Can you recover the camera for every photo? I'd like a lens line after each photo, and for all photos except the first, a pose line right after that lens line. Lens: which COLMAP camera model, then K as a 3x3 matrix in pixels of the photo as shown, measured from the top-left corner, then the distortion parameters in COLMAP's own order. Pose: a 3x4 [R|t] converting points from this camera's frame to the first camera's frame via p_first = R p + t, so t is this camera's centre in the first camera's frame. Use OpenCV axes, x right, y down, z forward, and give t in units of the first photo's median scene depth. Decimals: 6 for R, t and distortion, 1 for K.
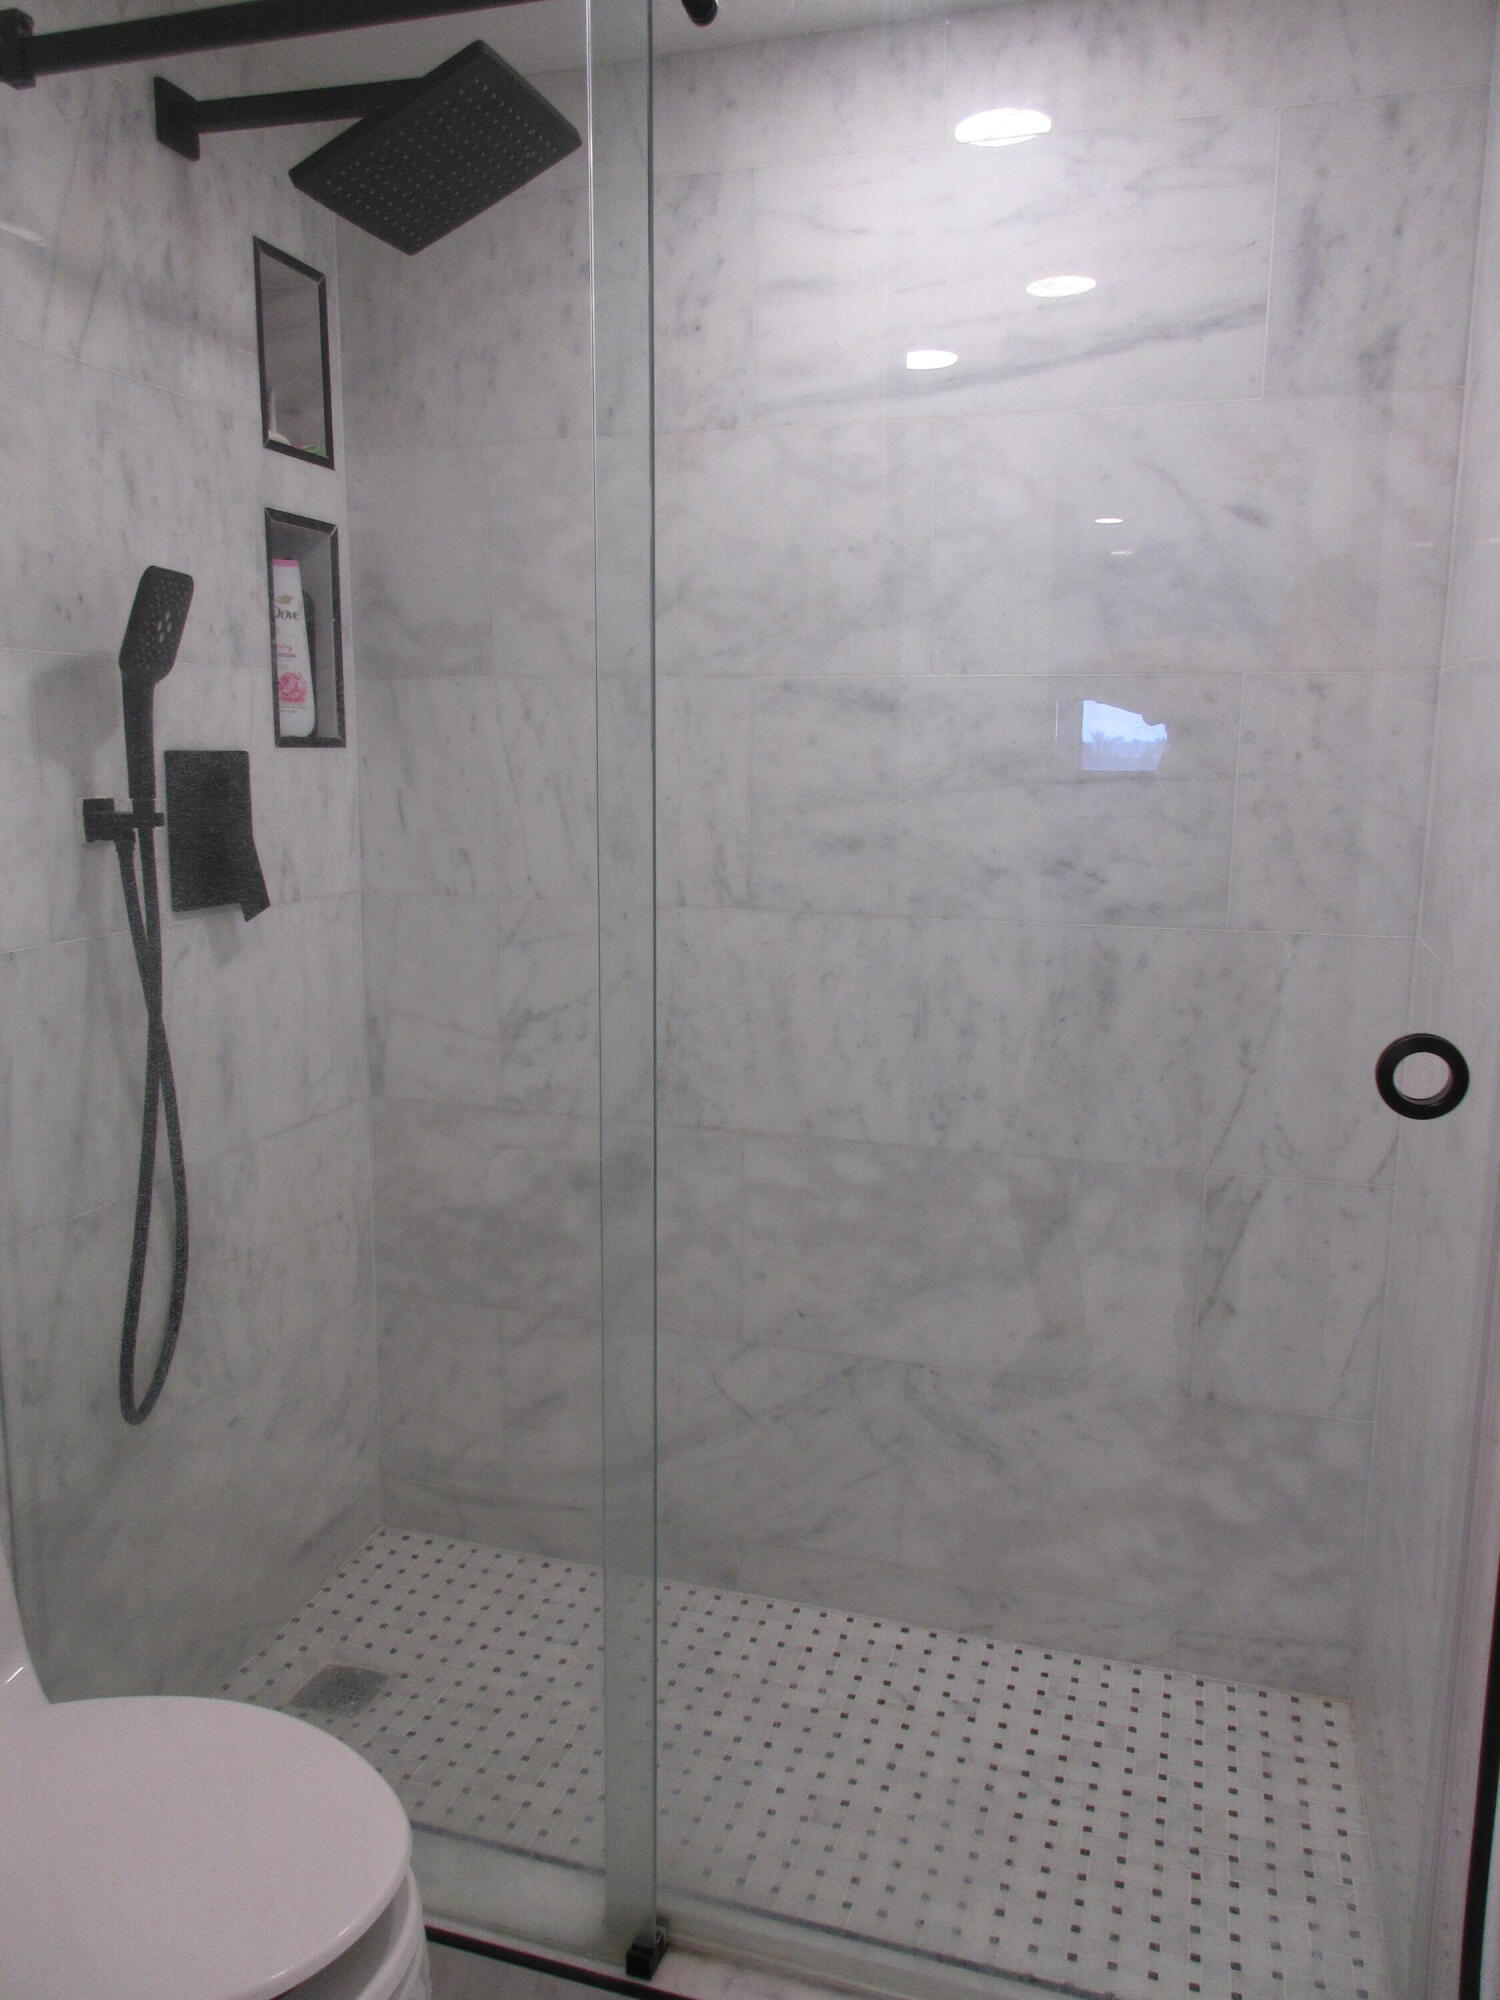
lens RADIAL K [[1485.9, 0, 751.4], [0, 1485.9, 990.8], [0, 0, 1]] dist [0.000114, 0.004115]
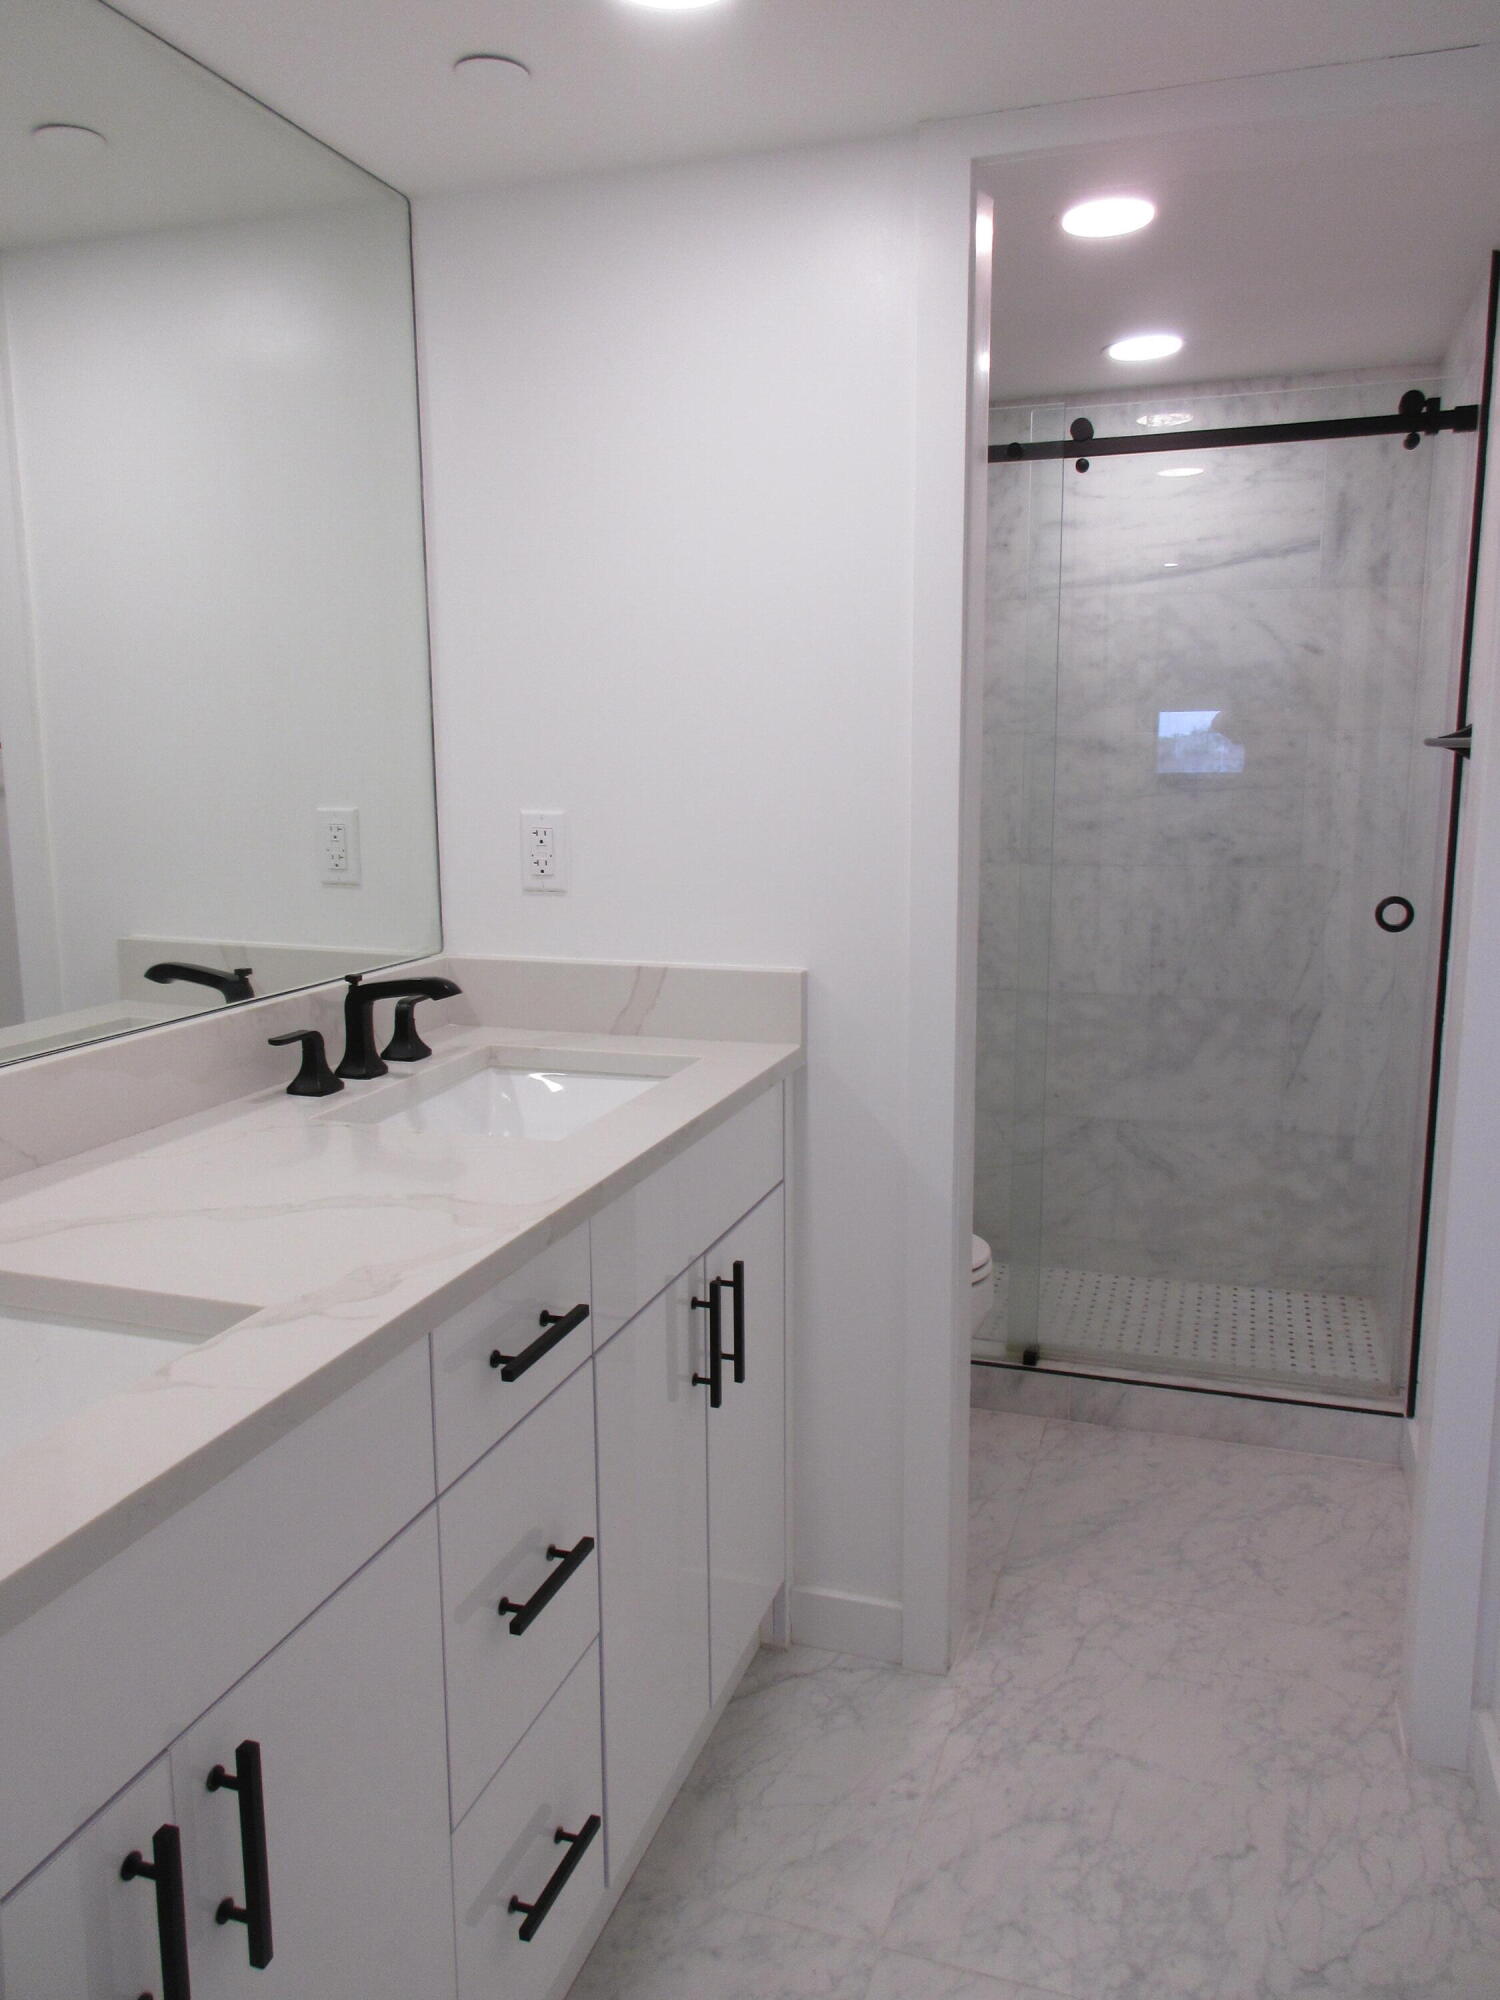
lens RADIAL K [[1496.7, 0, 750.0], [0, 1496.7, 1000.0], [0, 0, 1]] dist [-0.000210, 0.005892]
pose [[0.999755, -0.013011, -0.017907, -0.324930], [0.013149, 0.999884, 0.007647, 0.095927], [0.017806, -0.007880, 0.999810, -0.850901]]
